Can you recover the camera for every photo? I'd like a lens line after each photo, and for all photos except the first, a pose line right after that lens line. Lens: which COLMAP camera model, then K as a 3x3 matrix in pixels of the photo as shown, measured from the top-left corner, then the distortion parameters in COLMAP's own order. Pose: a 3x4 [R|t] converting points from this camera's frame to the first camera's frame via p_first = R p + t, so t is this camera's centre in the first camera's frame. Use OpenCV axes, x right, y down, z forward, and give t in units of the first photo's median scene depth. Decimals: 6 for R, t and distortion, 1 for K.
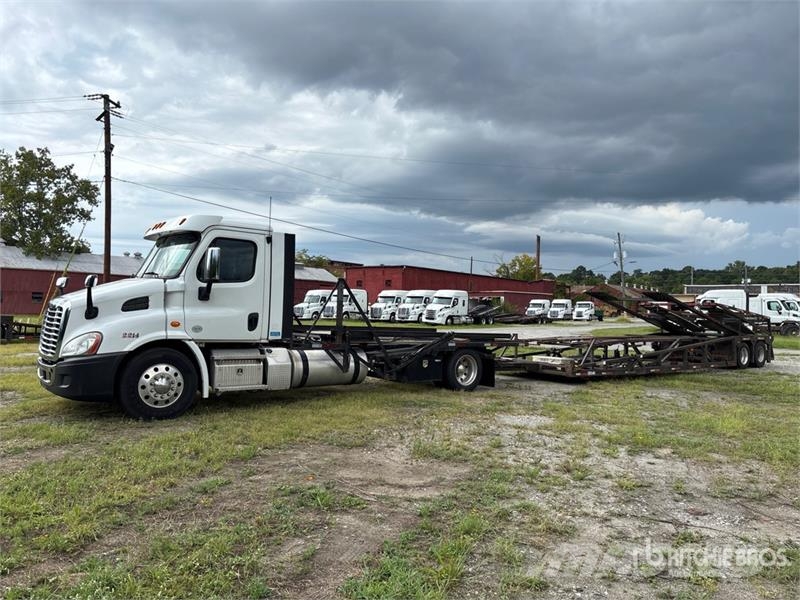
lens RADIAL K [[600.6, 0, 403.7], [0, 600.6, 302.2], [0, 0, 1]] dist [0.060629, -0.072082]
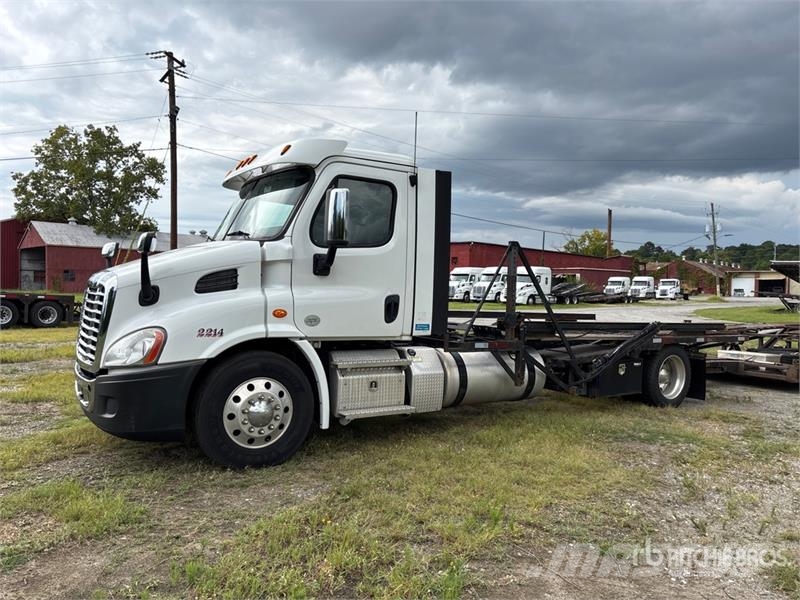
lens RADIAL K [[600.6, 0, 403.7], [0, 600.6, 302.2], [0, 0, 1]] dist [0.060629, -0.072082]
pose [[0.995637, 0.002321, -0.093279, -0.052593], [0.001080, 0.999337, 0.036395, 0.000666], [0.093301, -0.036337, 0.994975, 0.108552]]
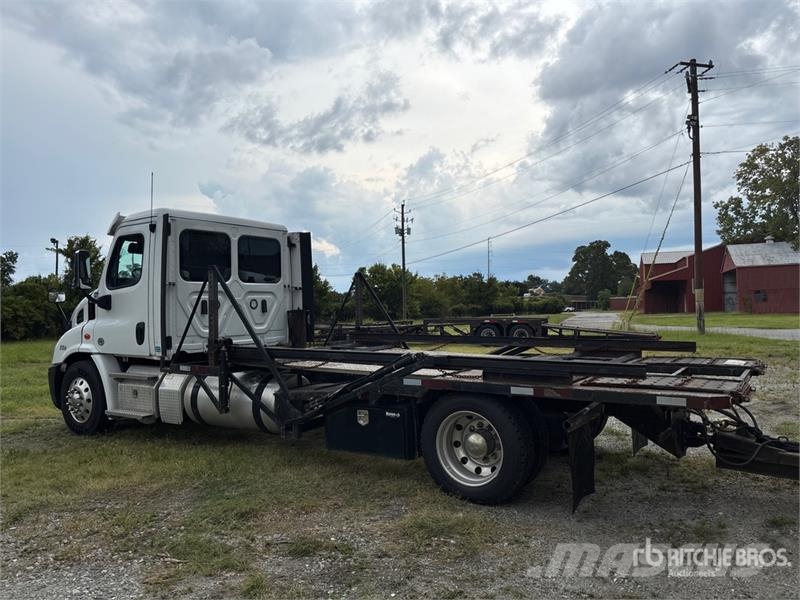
lens RADIAL K [[600.6, 0, 403.7], [0, 600.6, 302.2], [0, 0, 1]] dist [0.060629, -0.072082]
pose [[0.313126, -0.041992, -0.948783, 0.184850], [0.045983, 0.998521, -0.029018, 0.008968], [0.948598, -0.034541, 0.314594, 0.318865]]
